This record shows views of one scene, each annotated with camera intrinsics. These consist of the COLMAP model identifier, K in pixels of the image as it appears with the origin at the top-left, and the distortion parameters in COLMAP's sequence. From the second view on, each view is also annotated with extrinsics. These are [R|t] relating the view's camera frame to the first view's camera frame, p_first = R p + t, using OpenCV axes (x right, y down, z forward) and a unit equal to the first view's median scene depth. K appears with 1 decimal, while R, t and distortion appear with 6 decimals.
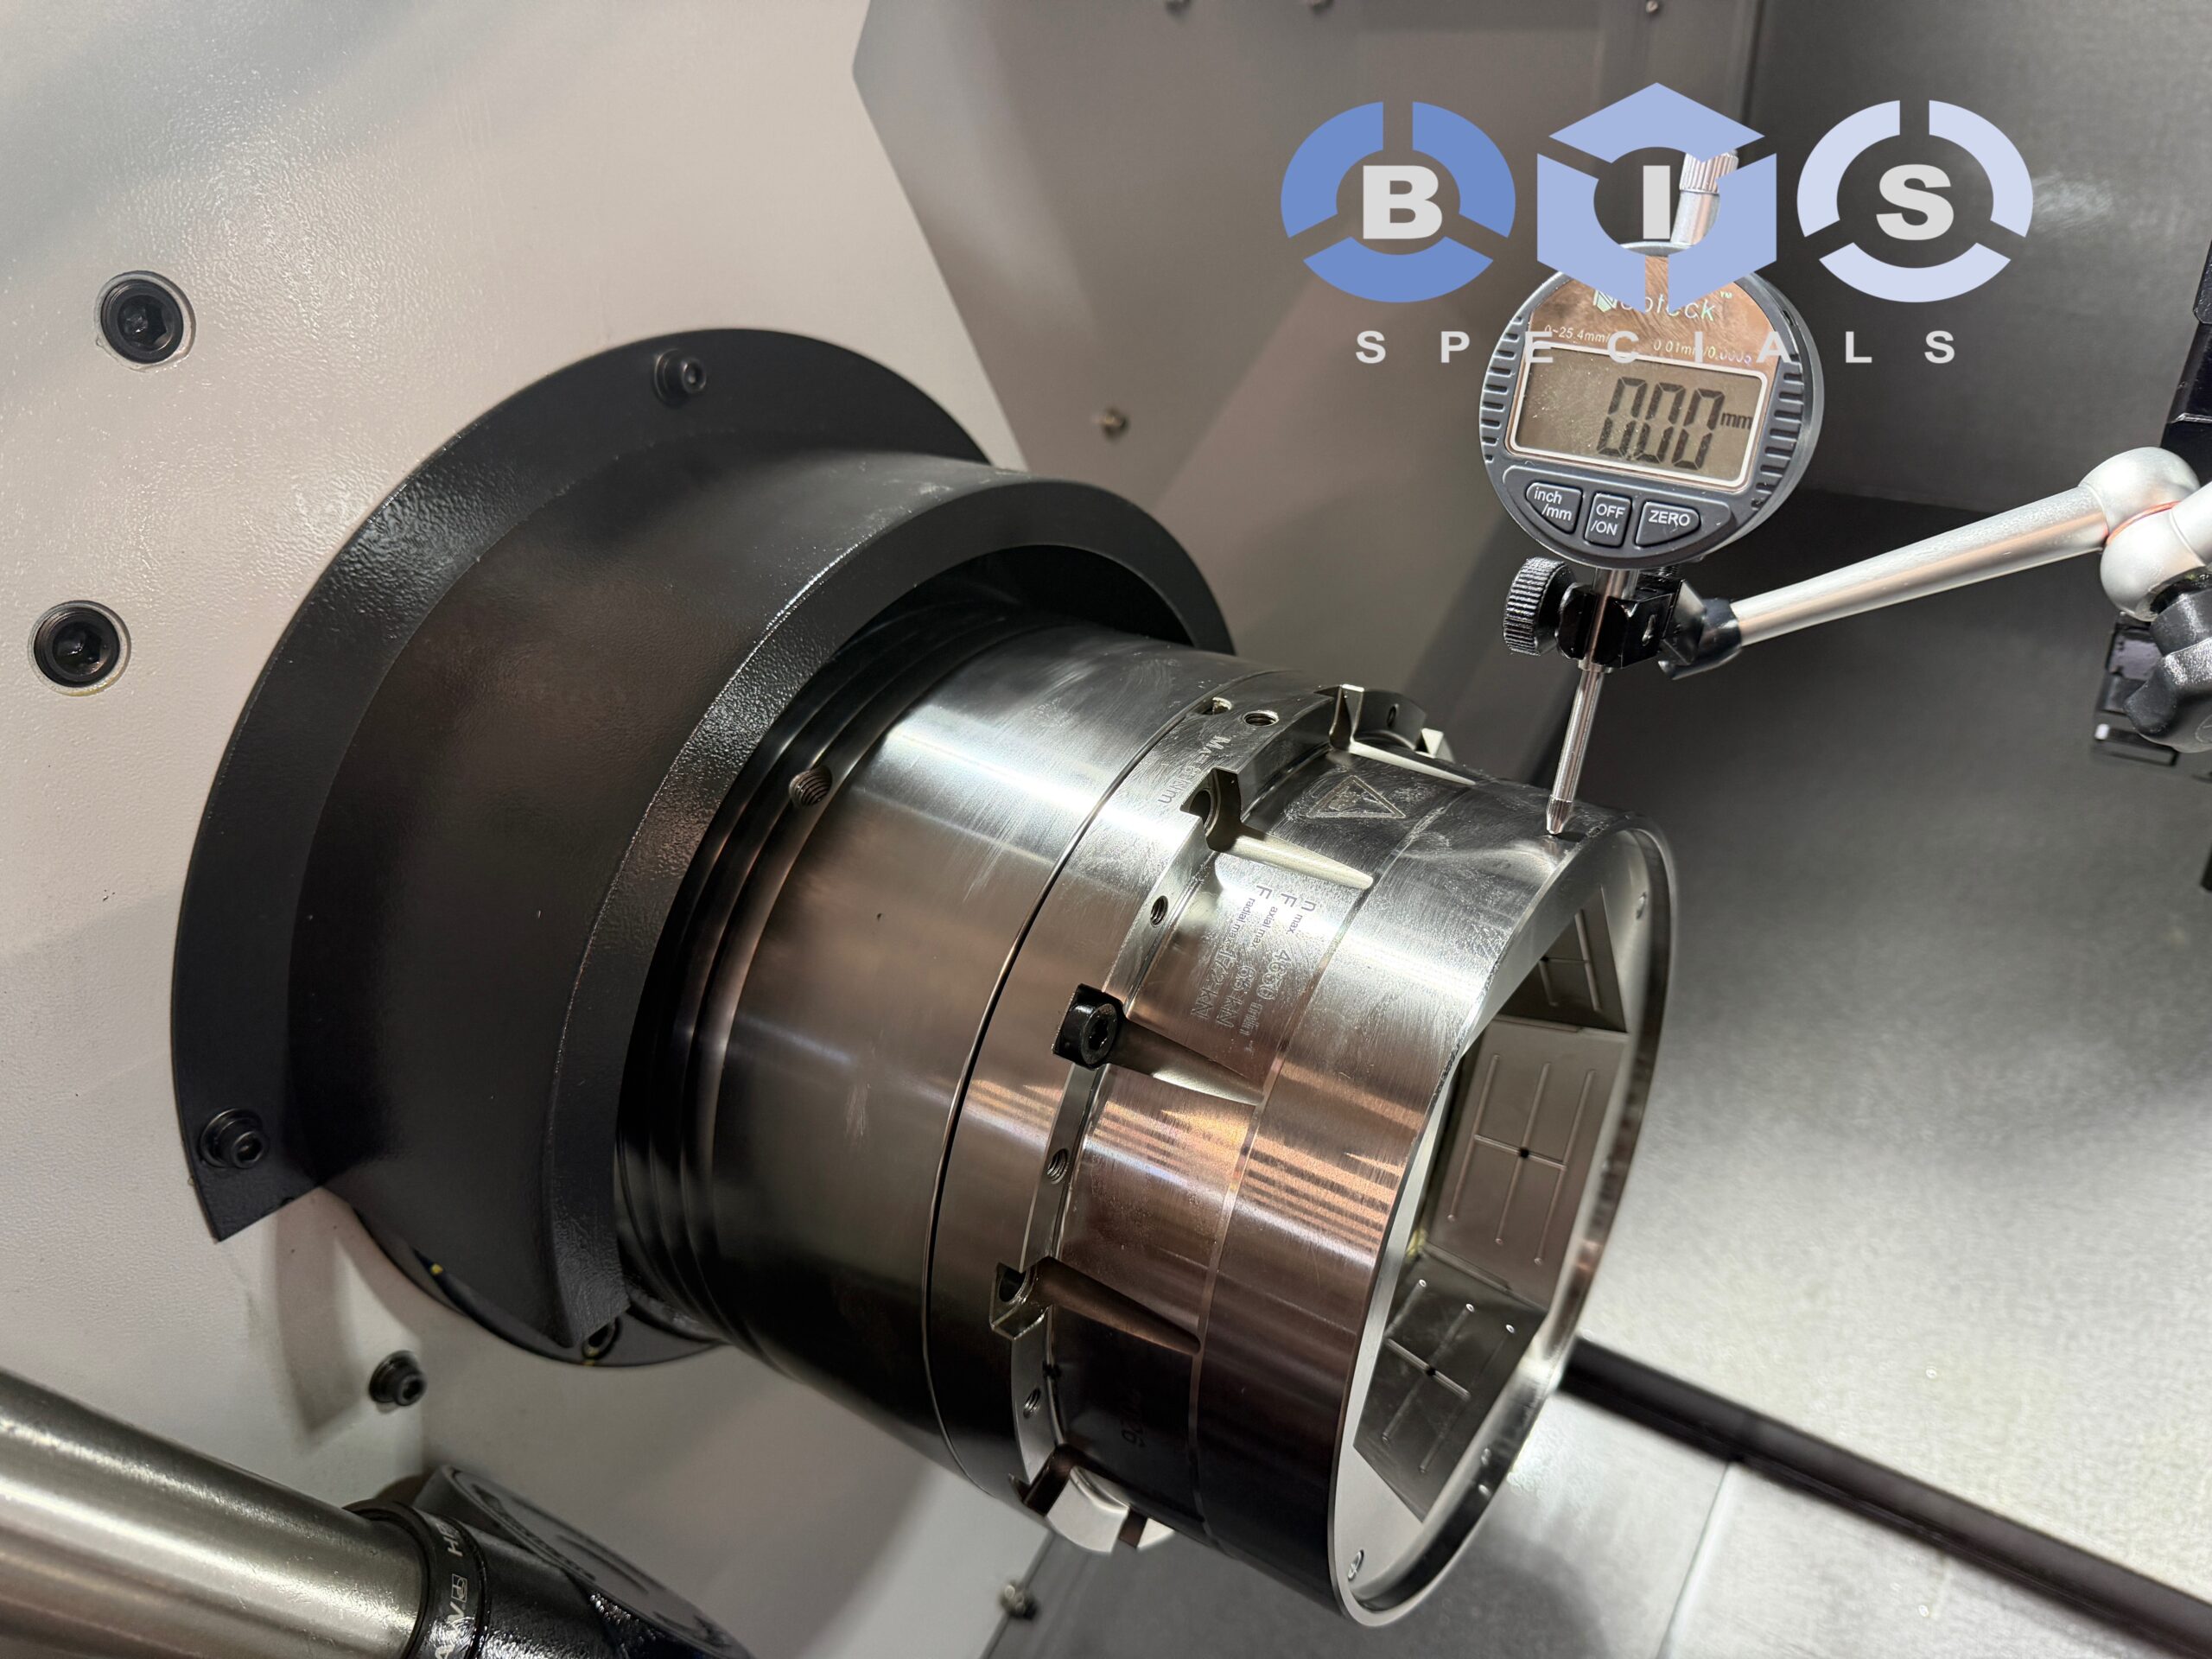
lens RADIAL K [[1543.1, 0, 1099.3], [0, 1543.1, 828.0], [0, 0, 1]] dist [0.022024, -0.034754]
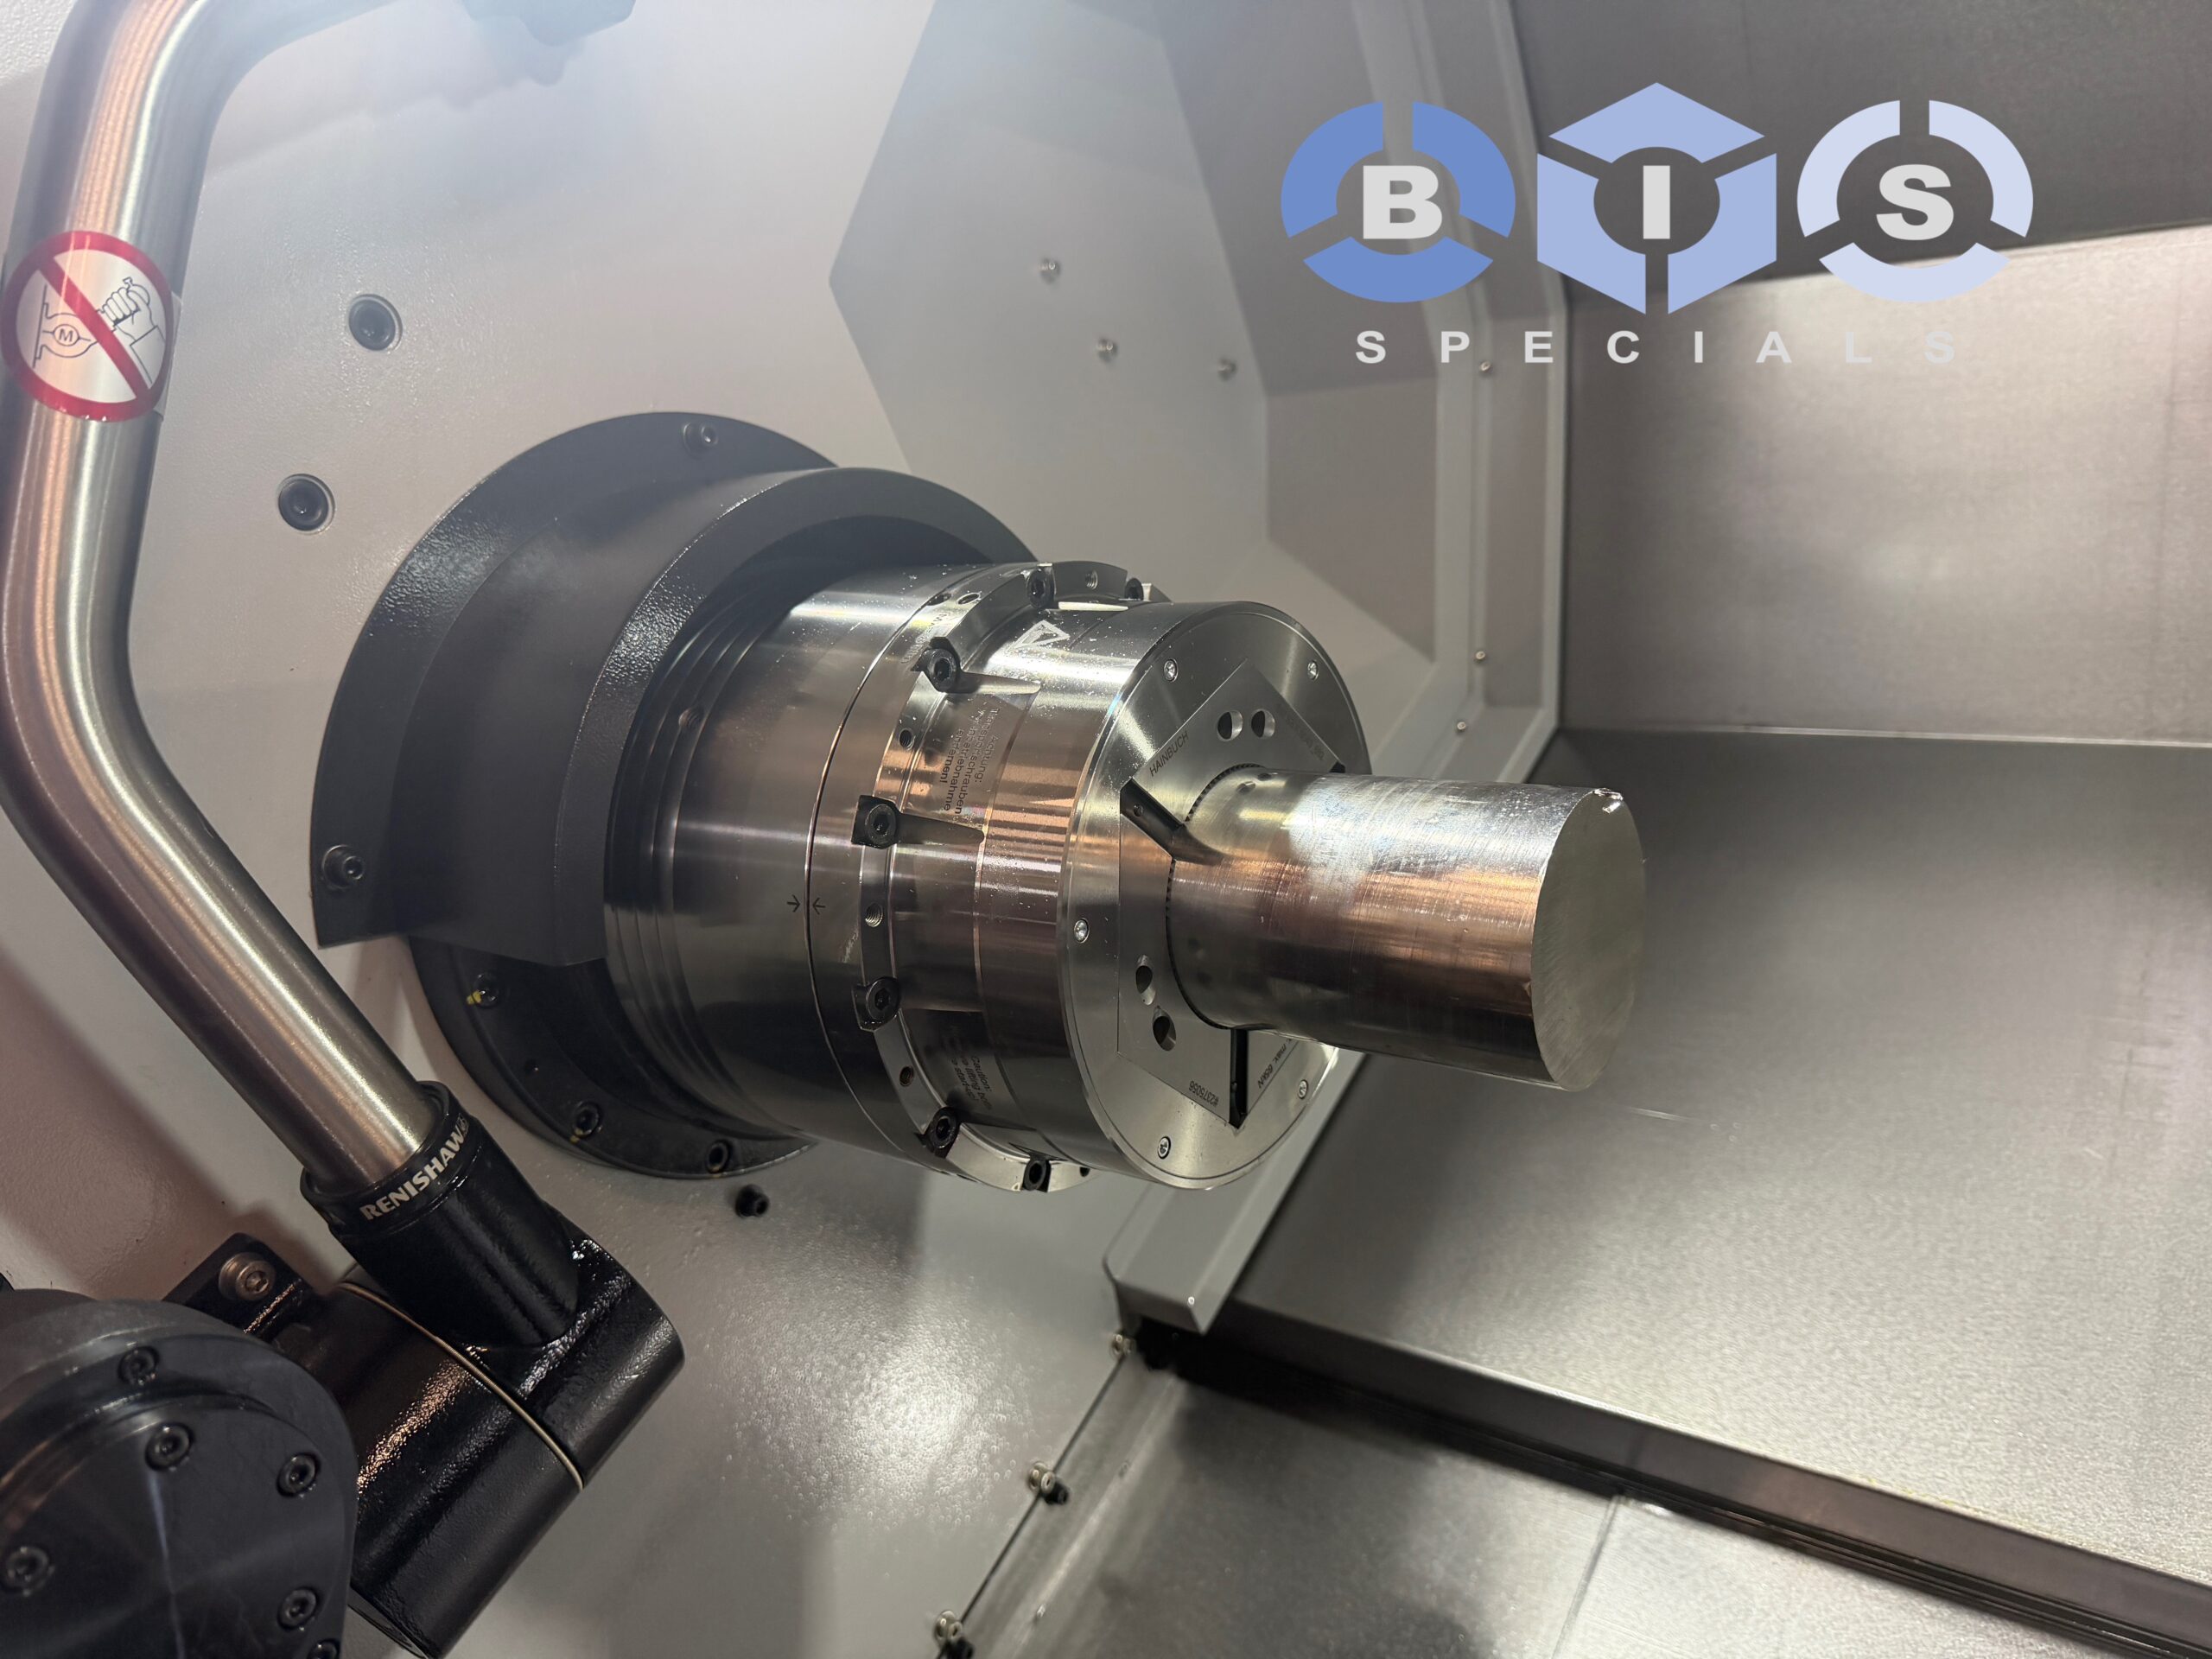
lens RADIAL K [[1543.1, 0, 1111.9], [0, 1543.1, 860.7], [0, 0, 1]] dist [0.022024, -0.034754]
pose [[0.999427, -0.009459, -0.032499, 0.108055], [-0.000565, 0.955358, -0.295451, 0.338030], [0.033843, 0.295300, 0.954805, -0.189102]]
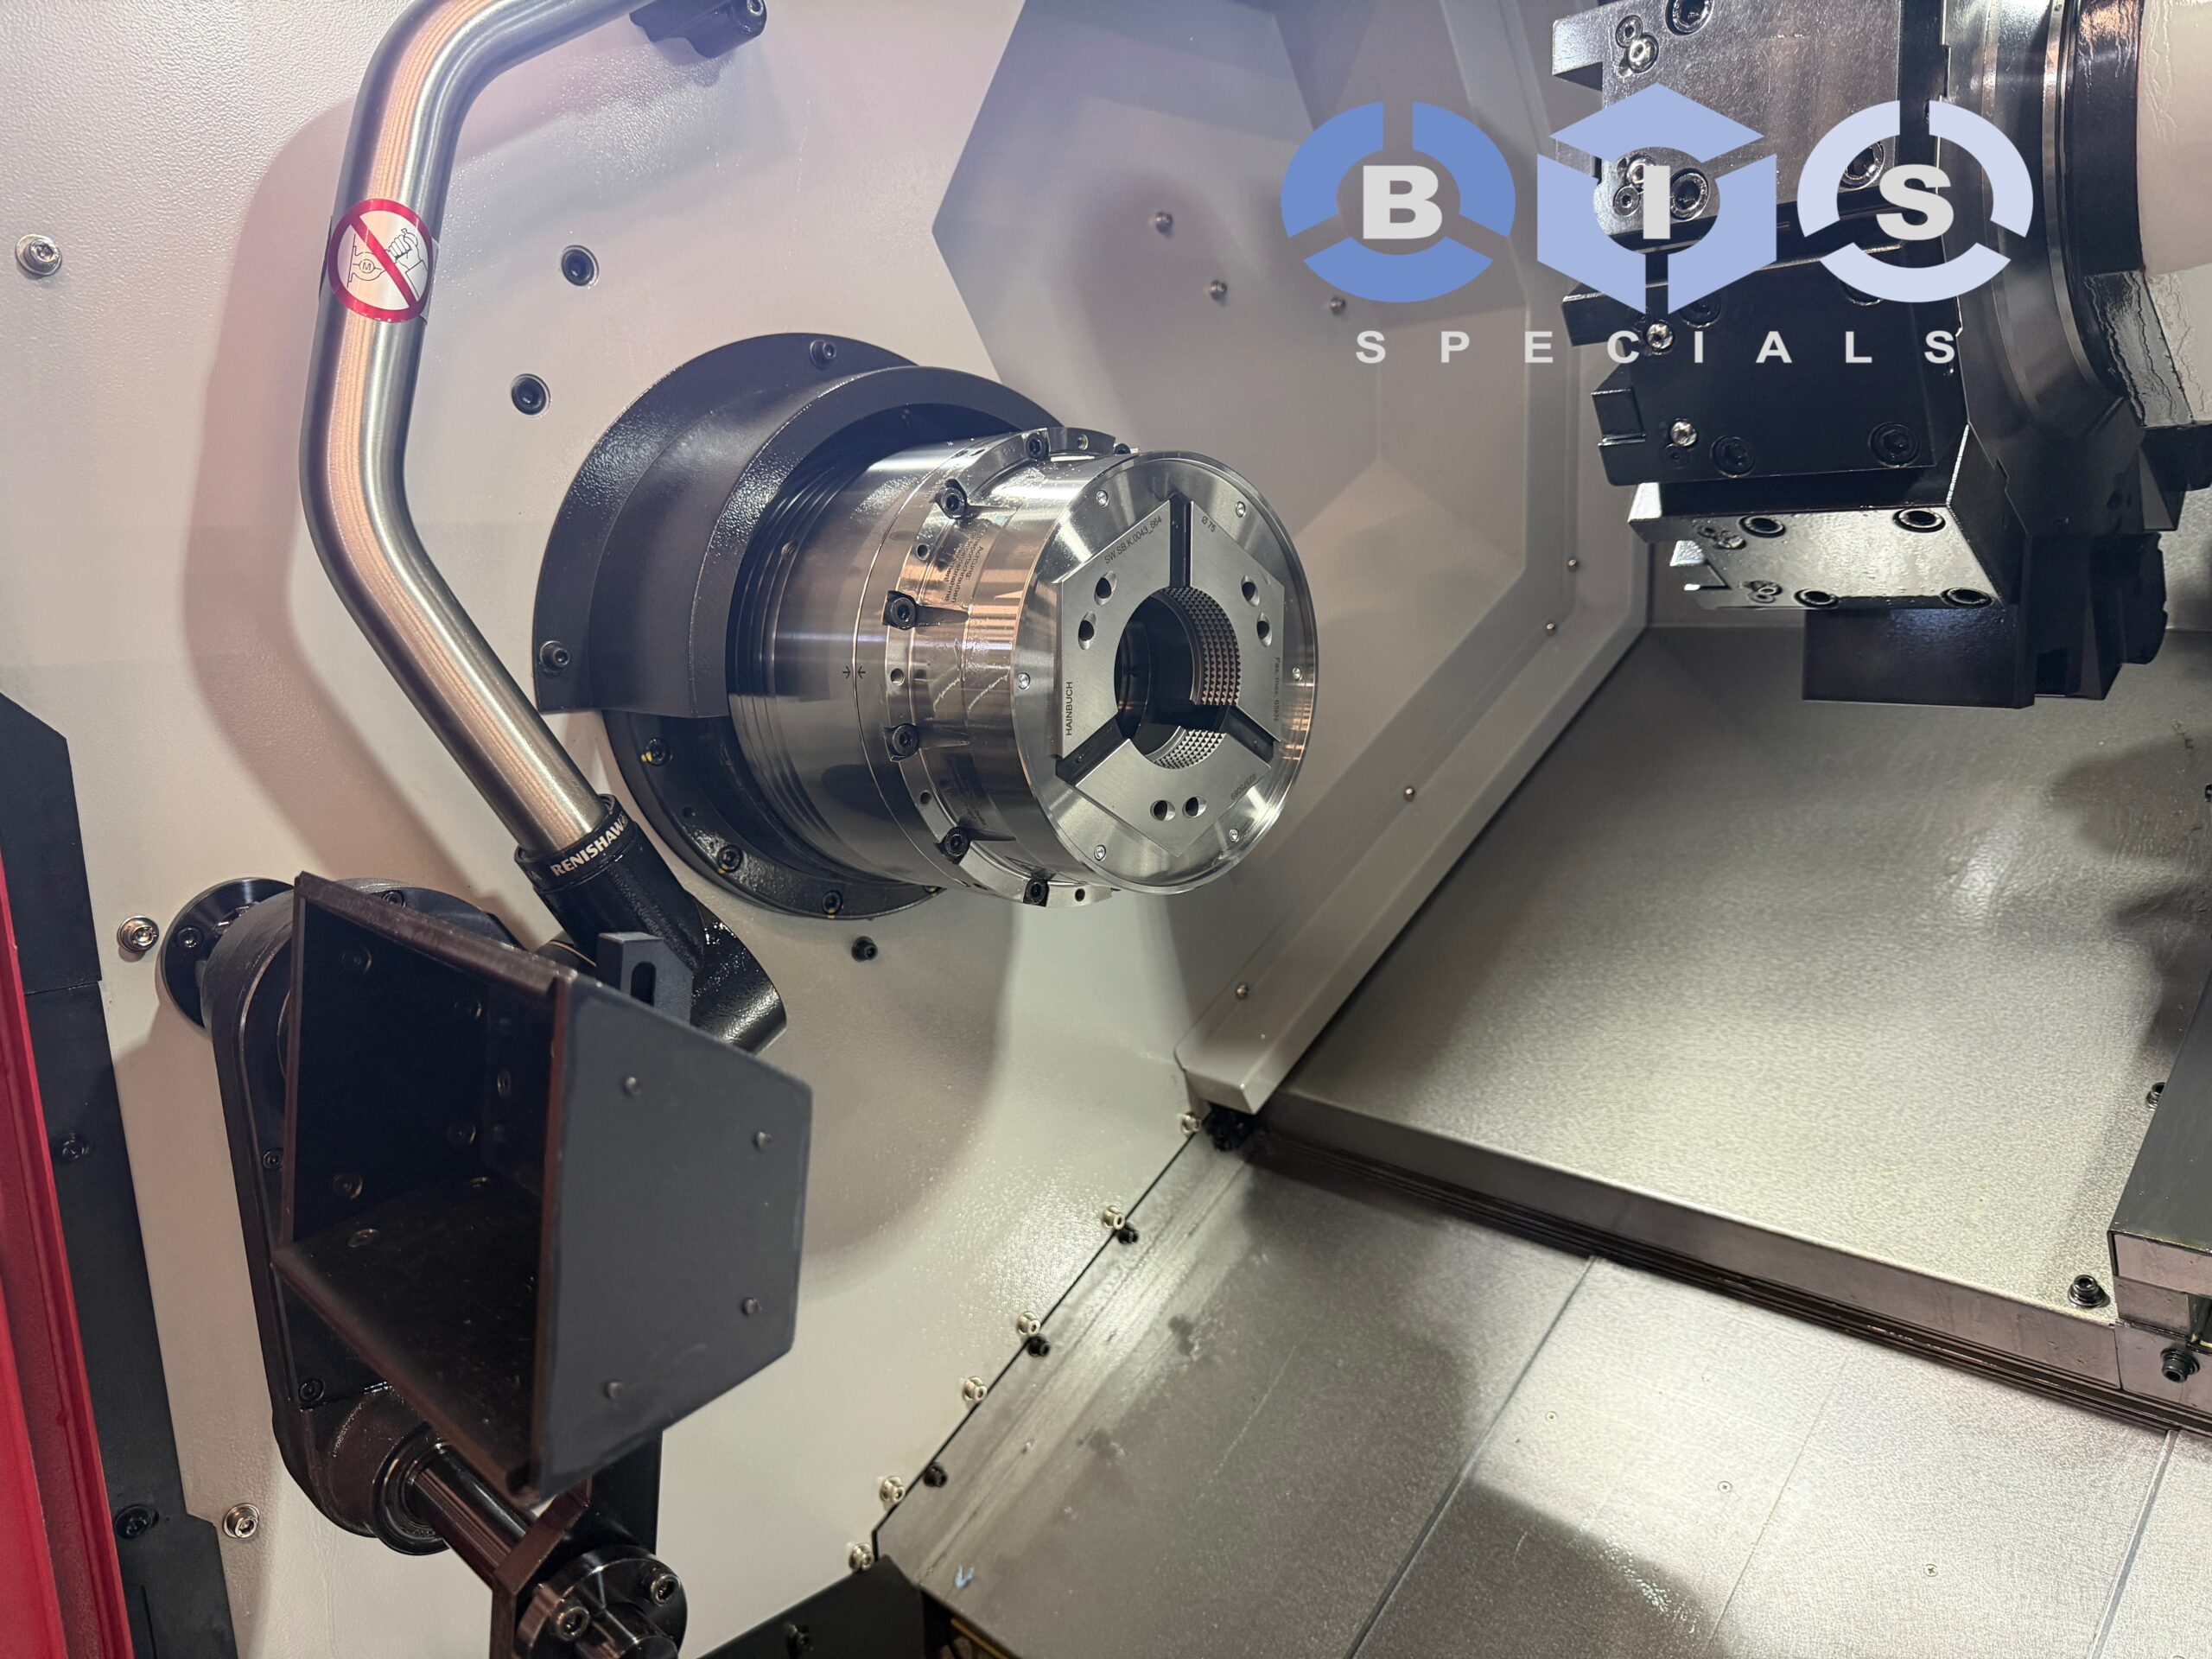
lens RADIAL K [[1543.1, 0, 1134.5], [0, 1543.1, 879.3], [0, 0, 1]] dist [0.022024, -0.034754]
pose [[0.981744, 0.014486, -0.189655, 0.311634], [-0.066007, 0.961078, -0.268275, 0.531392], [0.178387, 0.275896, 0.944489, -0.379767]]
